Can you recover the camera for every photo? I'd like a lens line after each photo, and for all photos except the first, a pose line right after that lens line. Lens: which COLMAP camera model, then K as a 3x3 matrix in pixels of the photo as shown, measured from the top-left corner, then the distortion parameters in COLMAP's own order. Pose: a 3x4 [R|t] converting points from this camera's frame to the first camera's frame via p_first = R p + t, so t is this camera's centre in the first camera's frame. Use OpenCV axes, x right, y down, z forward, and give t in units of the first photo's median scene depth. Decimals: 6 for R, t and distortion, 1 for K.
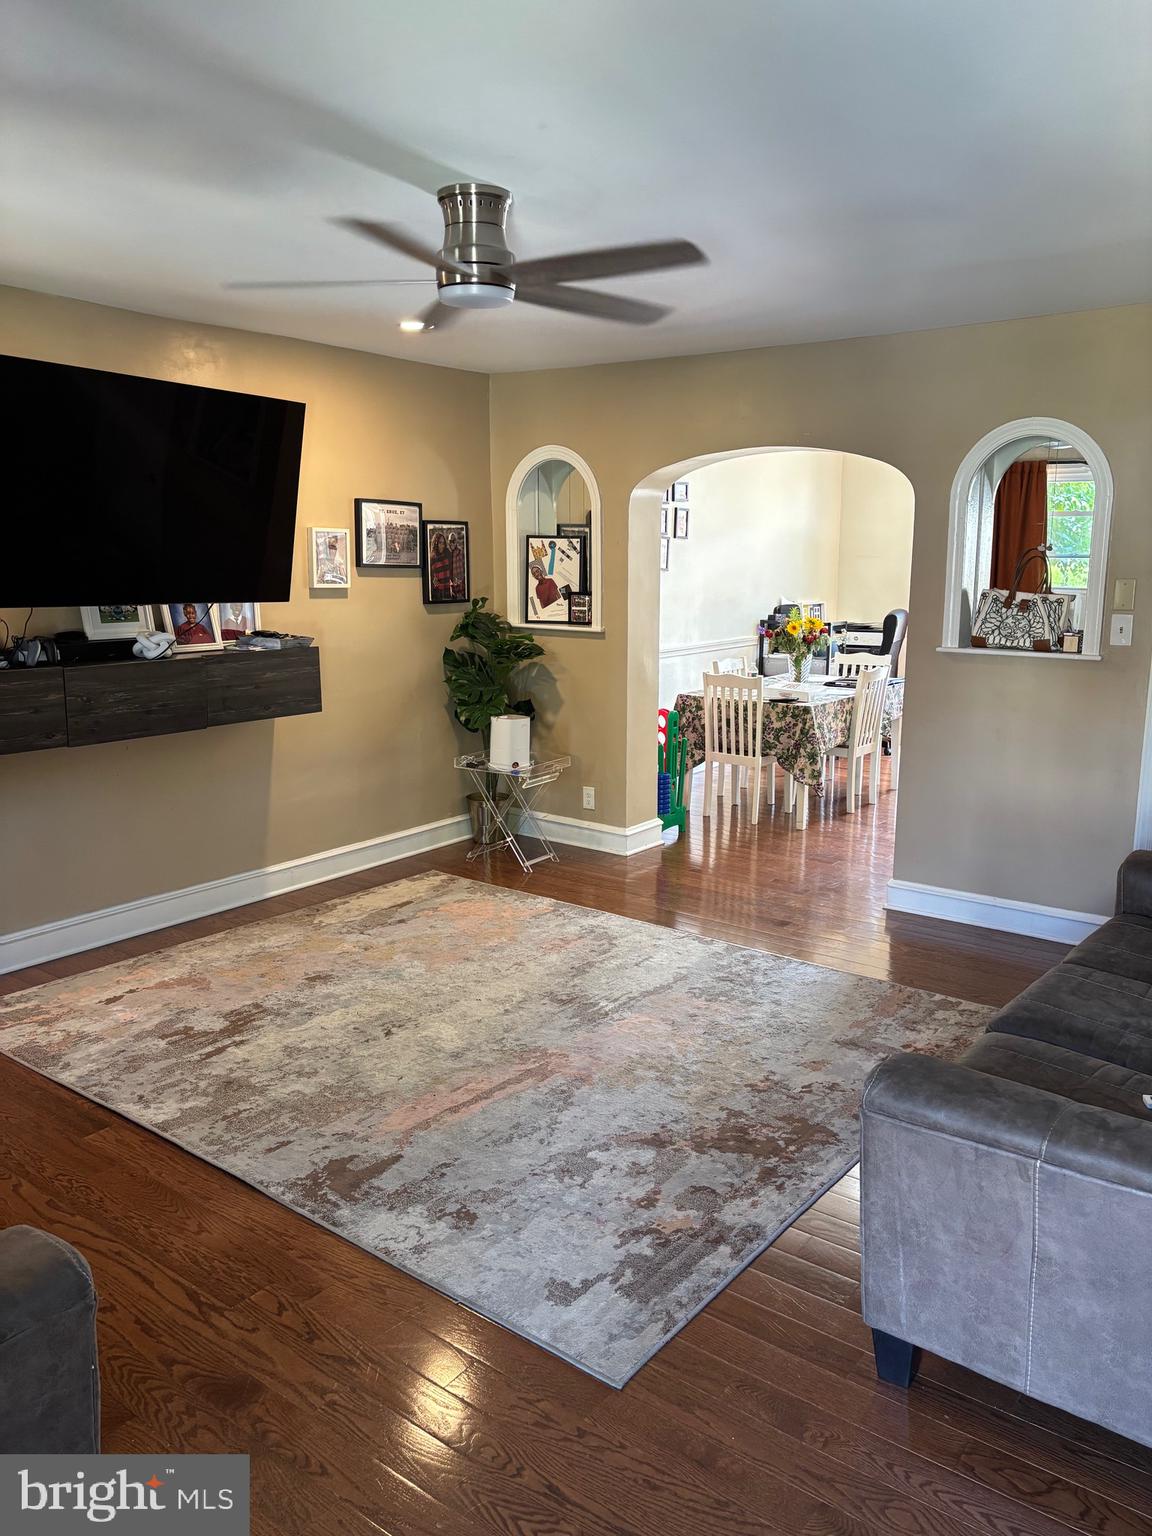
lens RADIAL K [[1189.8, 0, 575.5], [0, 1189.8, 766.8], [0, 0, 1]] dist [0.041389, -0.003226]
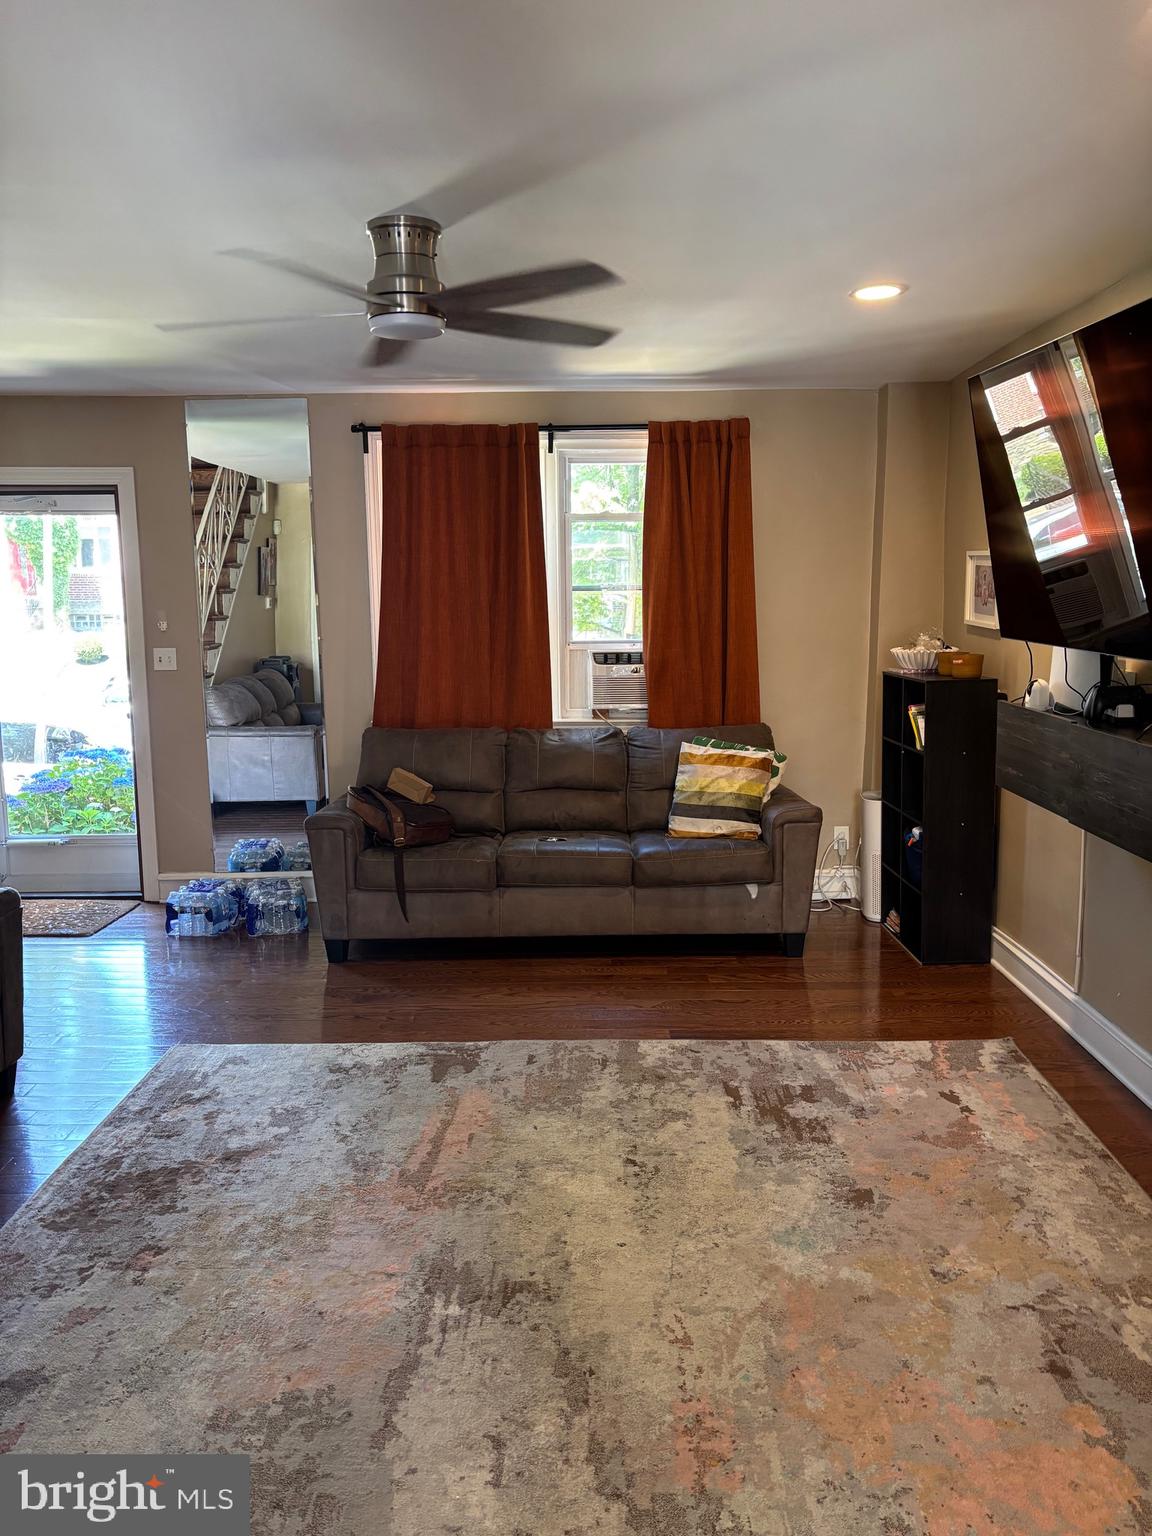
lens RADIAL K [[1189.8, 0, 576.0], [0, 1189.8, 766.5], [0, 0, 1]] dist [0.041389, -0.003226]
pose [[-0.805351, 0.096223, -0.584937, 0.351376], [-0.097733, 0.951684, 0.291113, -0.289907], [0.584687, 0.291615, -0.757035, 1.625667]]
